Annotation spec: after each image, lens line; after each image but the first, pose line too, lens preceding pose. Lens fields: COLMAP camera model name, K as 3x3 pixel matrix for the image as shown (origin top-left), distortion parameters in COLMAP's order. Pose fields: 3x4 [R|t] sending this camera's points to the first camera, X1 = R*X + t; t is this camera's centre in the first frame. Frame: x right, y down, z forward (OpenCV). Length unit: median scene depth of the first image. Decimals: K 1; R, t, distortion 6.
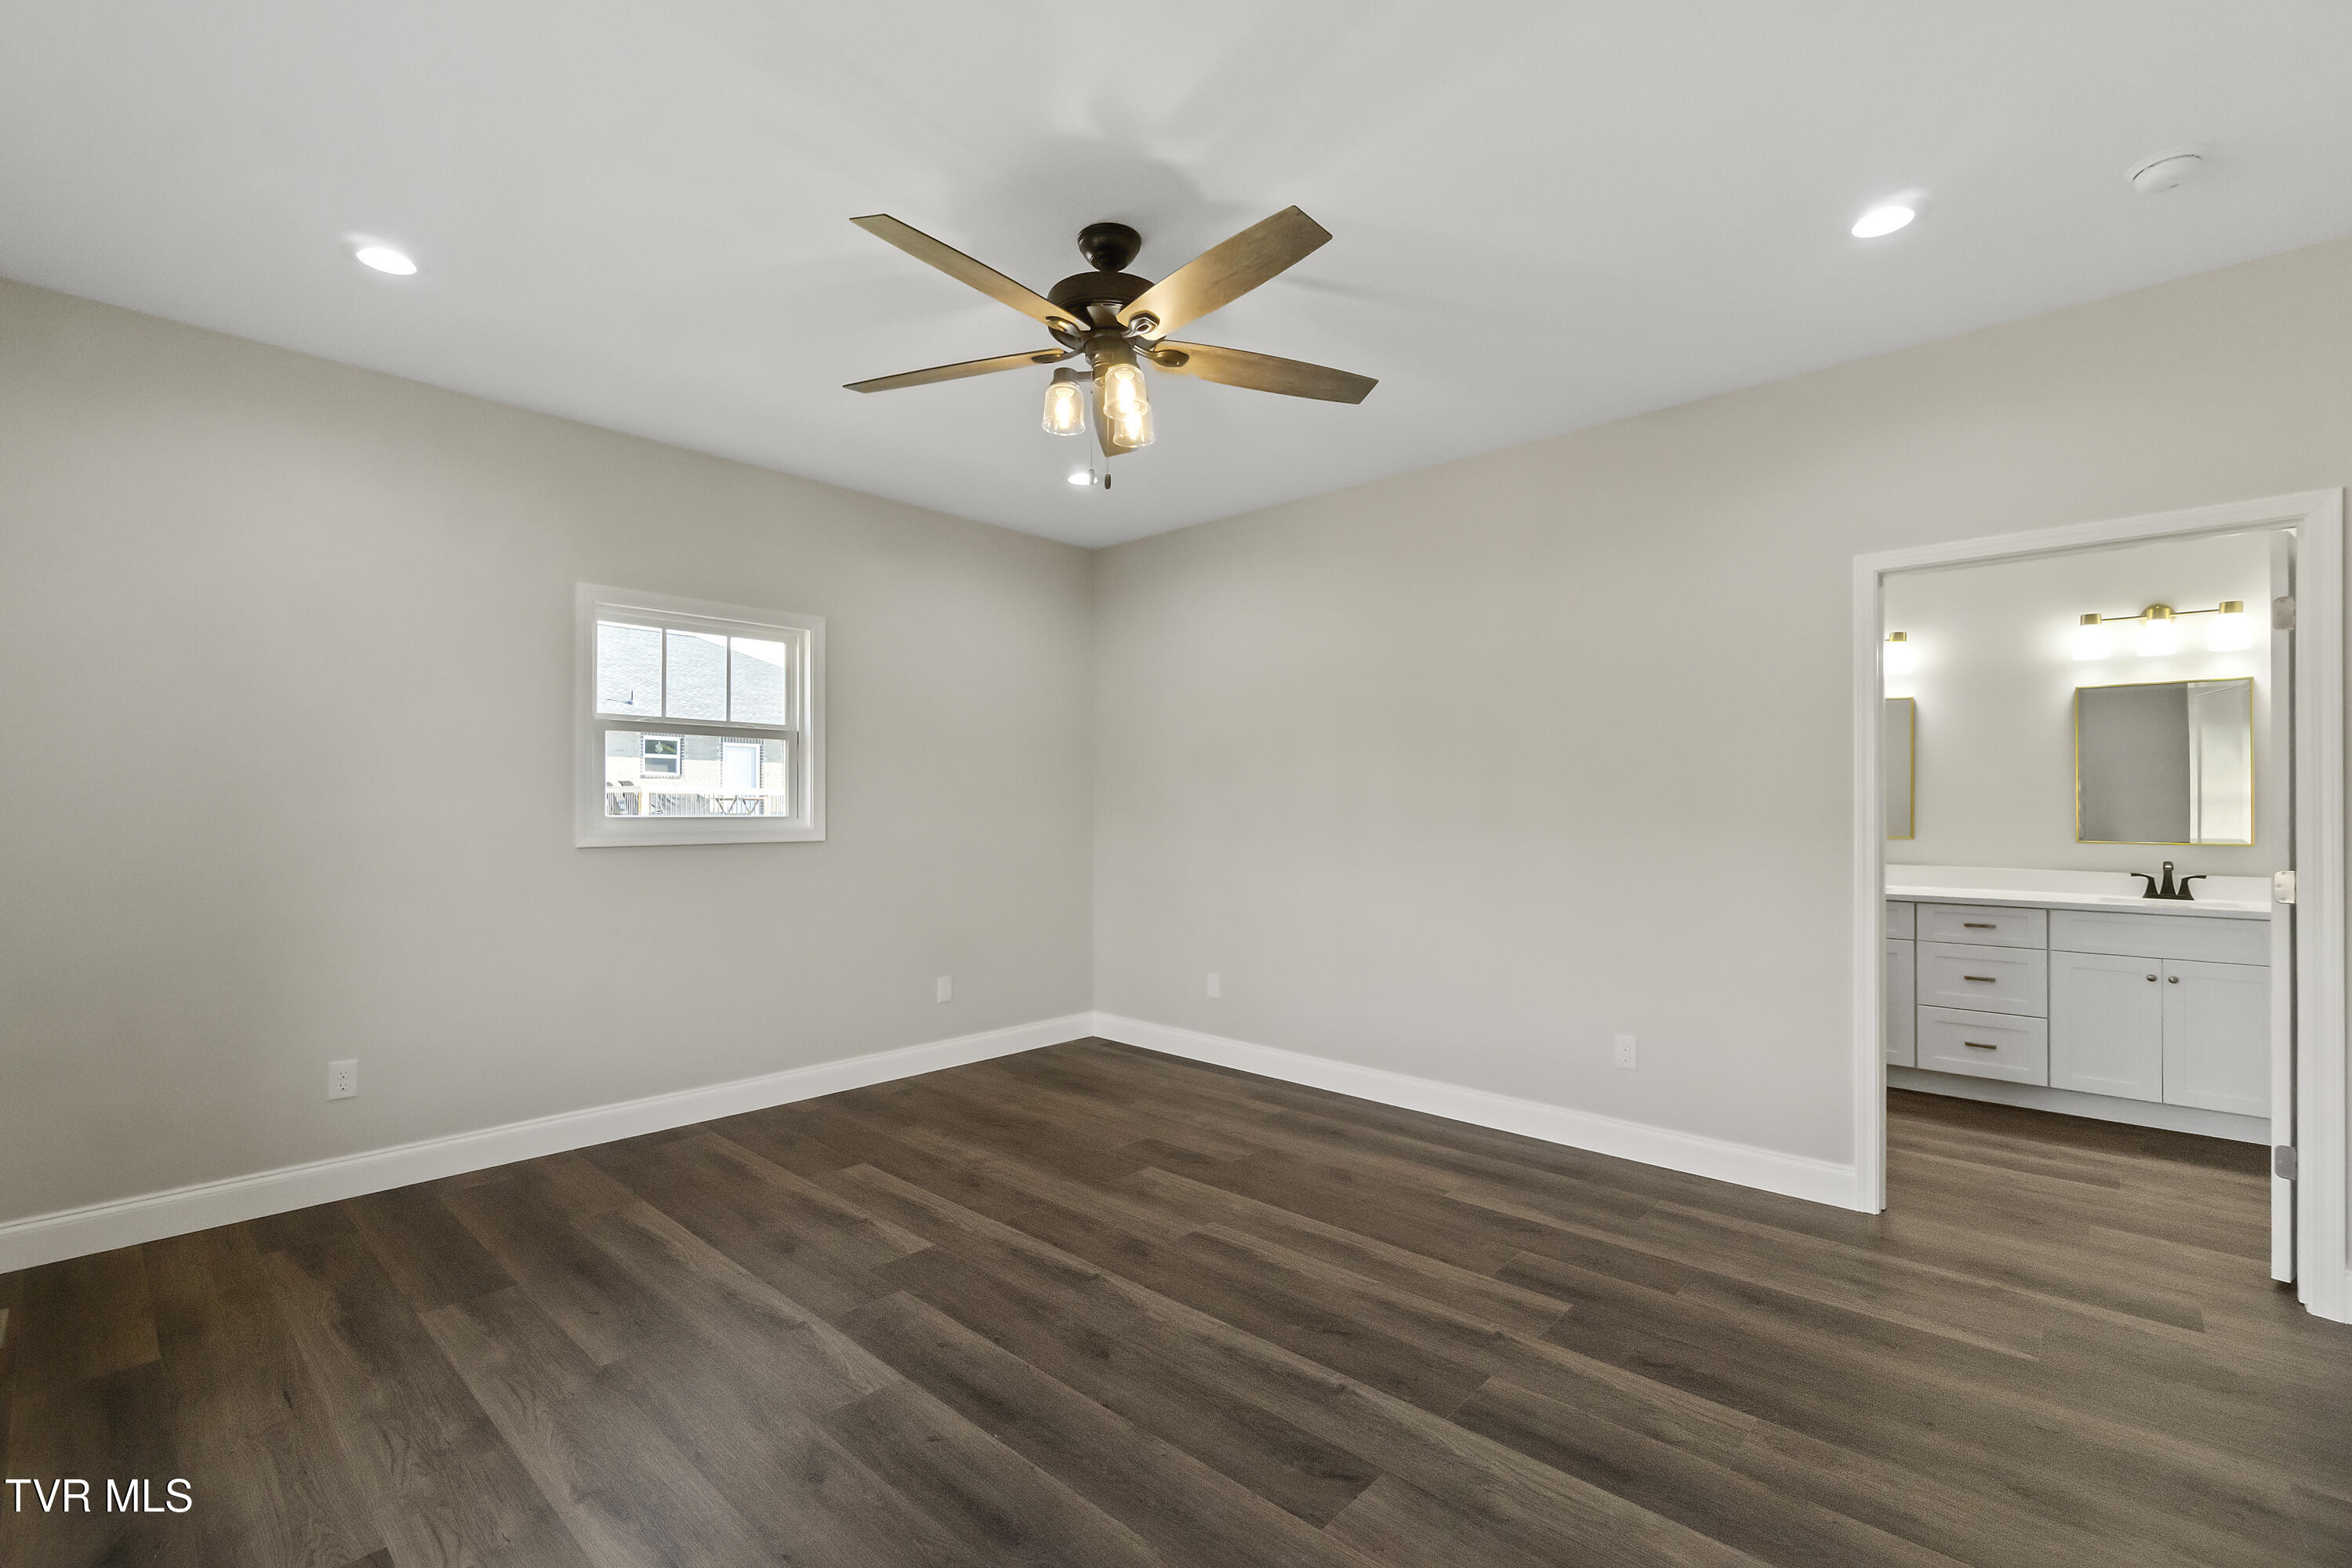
lens RADIAL K [[981.1, 0, 1179.5], [0, 981.1, 812.4], [0, 0, 1]] dist [0.001252, 0.000171]
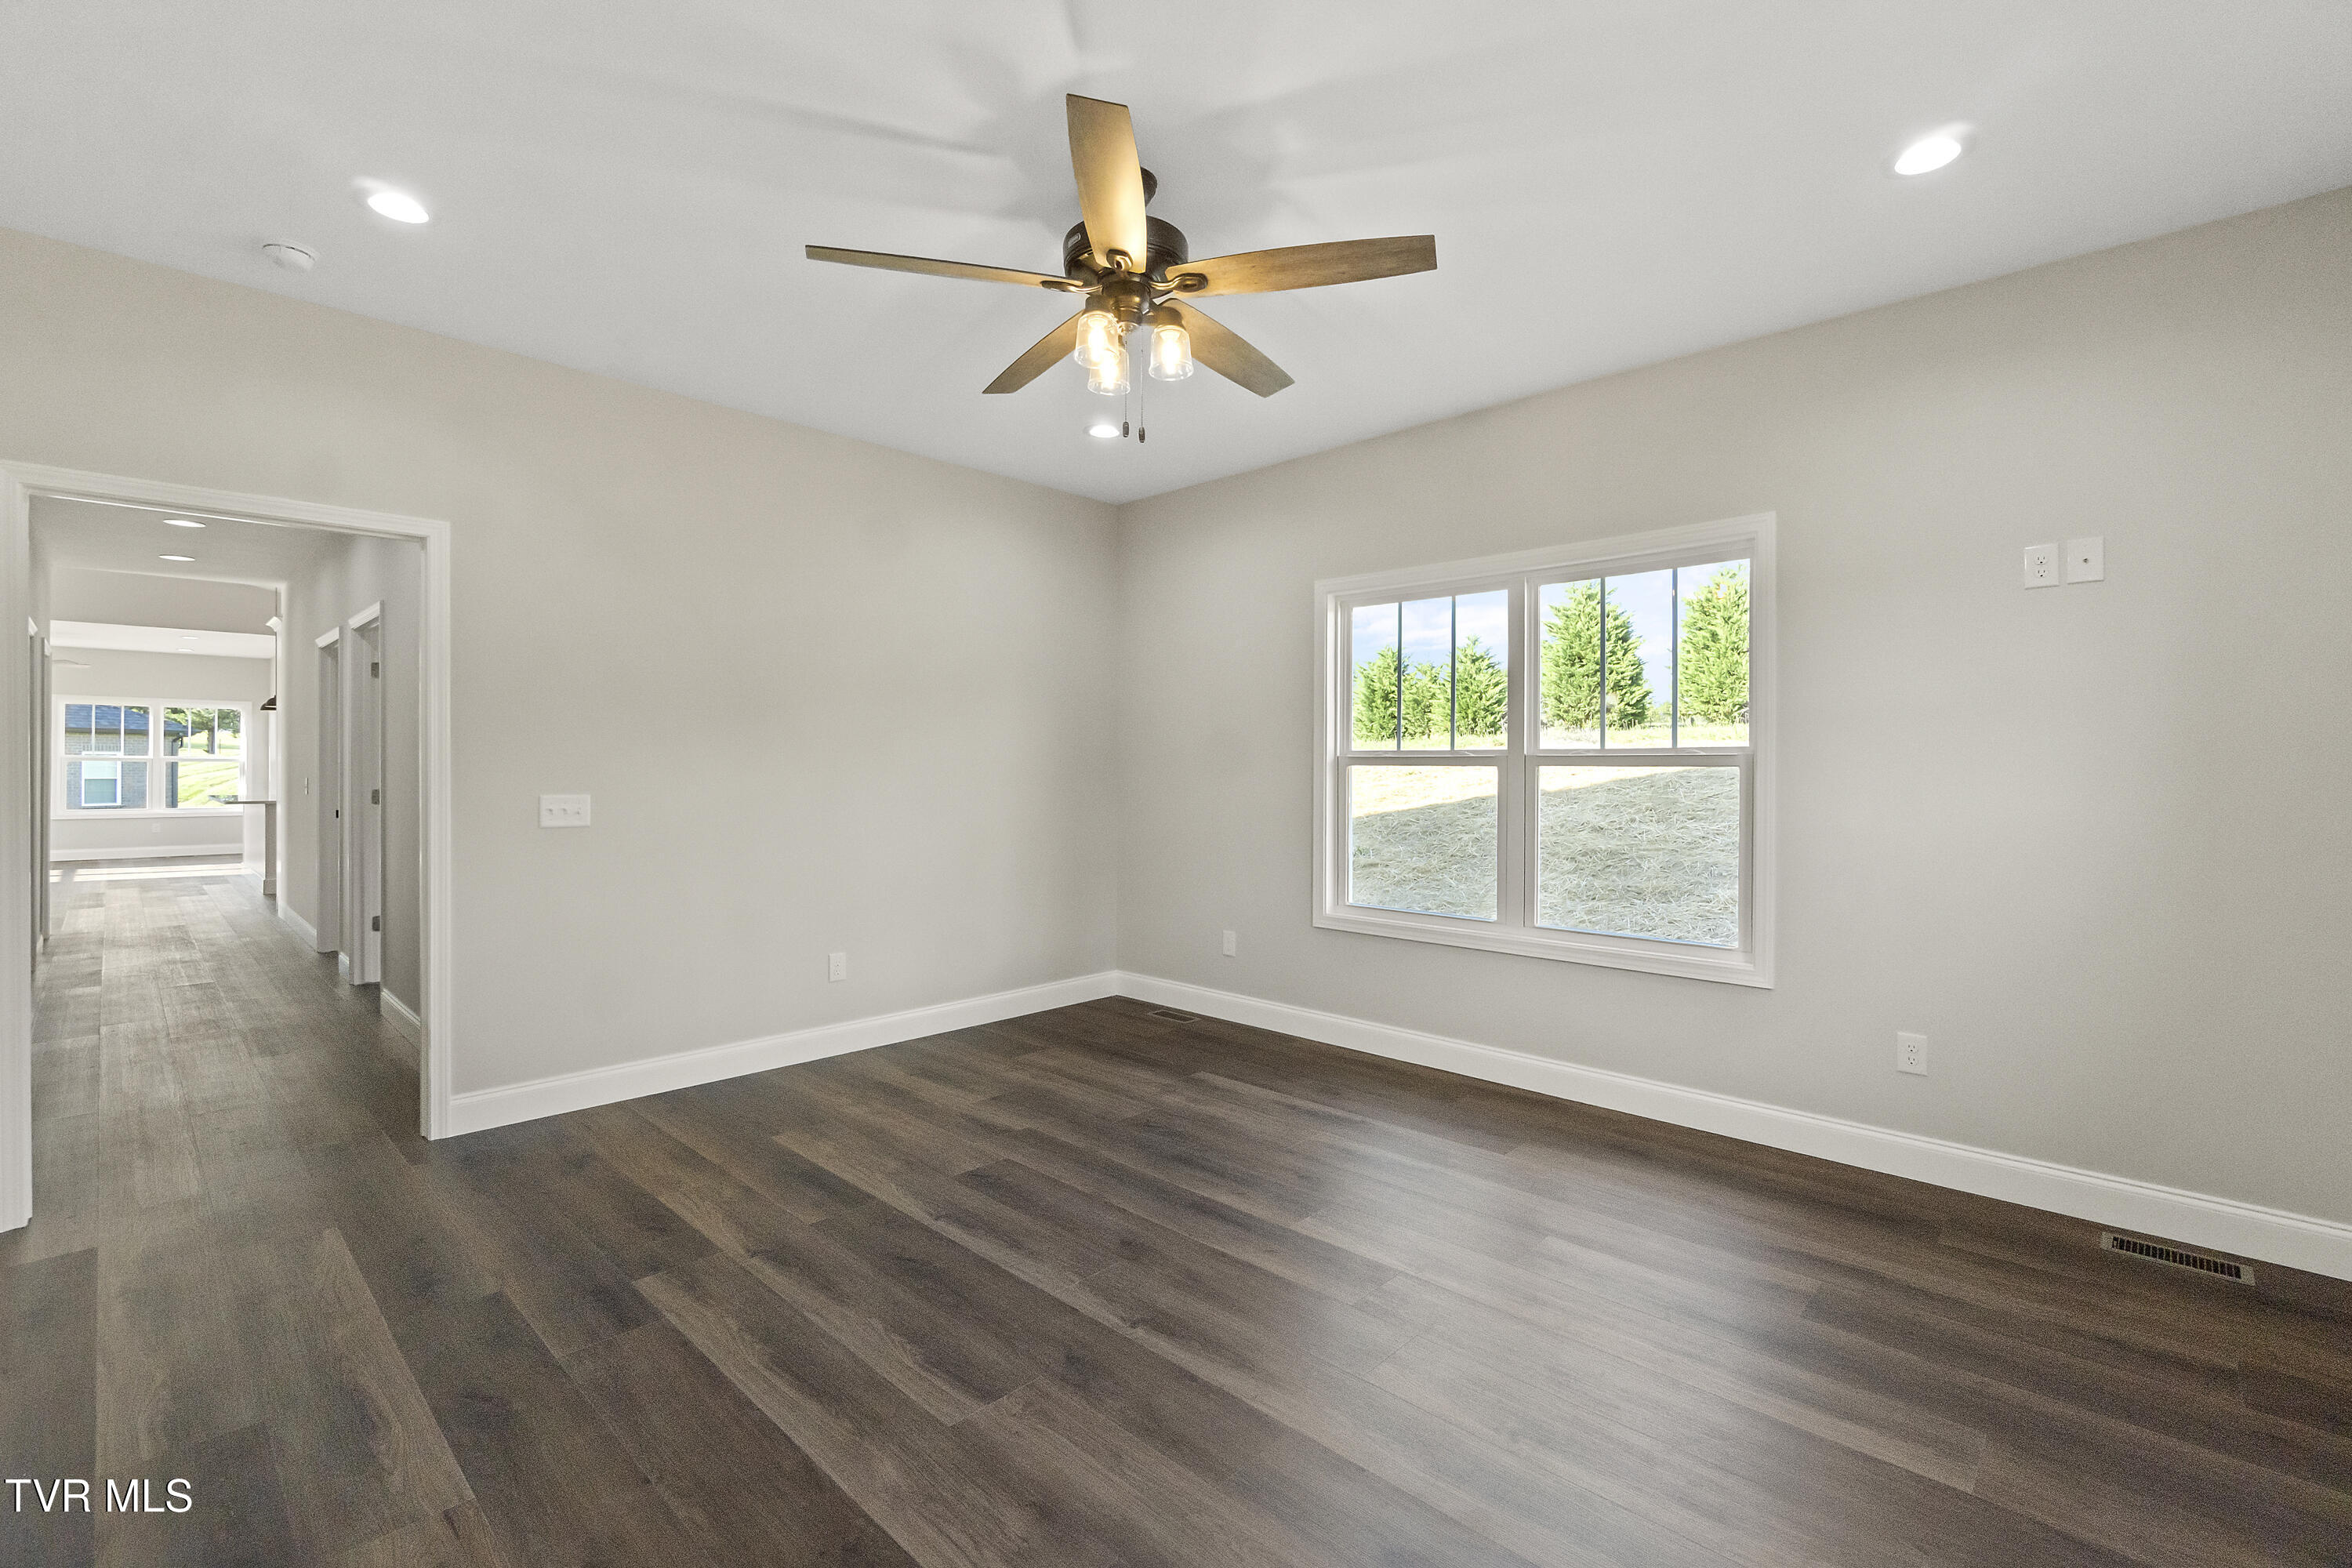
lens RADIAL K [[1016.3, 0, 1157.5], [0, 1016.3, 778.8], [0, 0, 1]] dist [-0.001811, -0.000026]
pose [[-0.998880, -0.007028, 0.046798, -0.140061], [-0.006368, 0.999878, 0.014230, -0.002463], [-0.046892, 0.013916, -0.998803, 1.831515]]
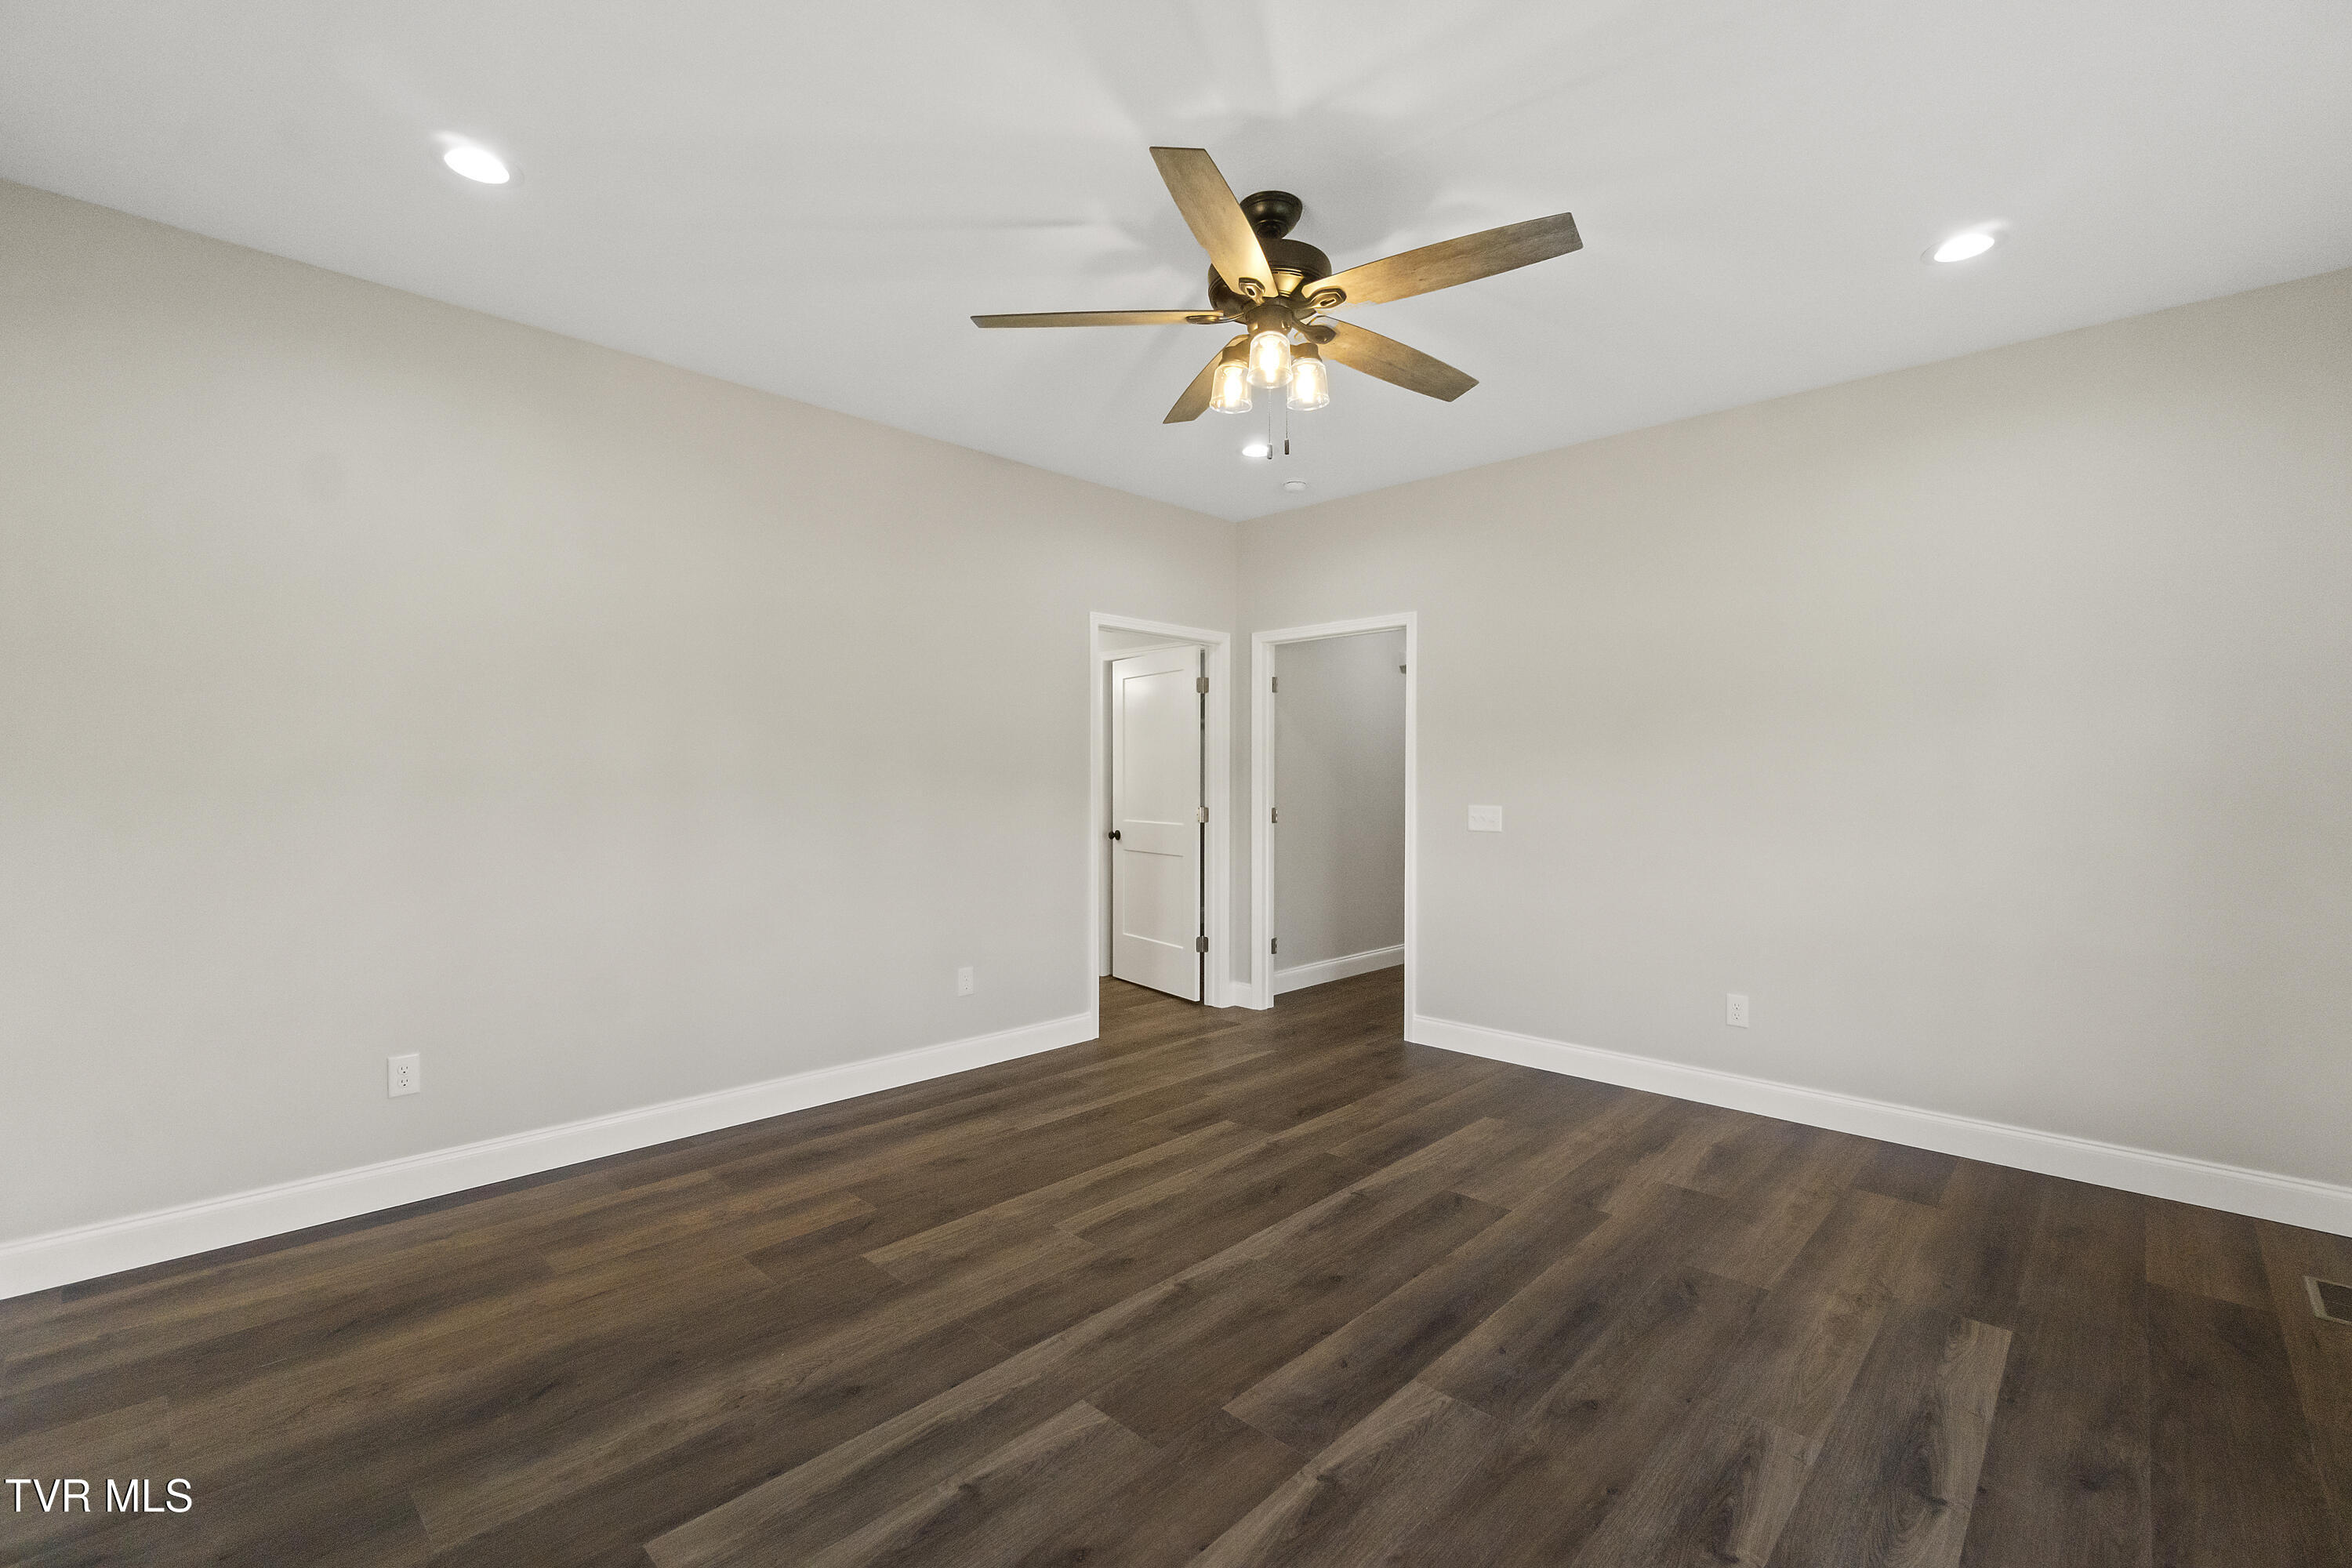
lens RADIAL K [[1016.3, 0, 1157.5], [0, 1016.3, 778.8], [0, 0, 1]] dist [-0.001811, -0.000026]
pose [[0.049601, -0.000907, 0.998769, -1.009344], [0.000530, 0.999999, 0.000881, 0.005143], [-0.998769, 0.000485, 0.049601, 0.963381]]
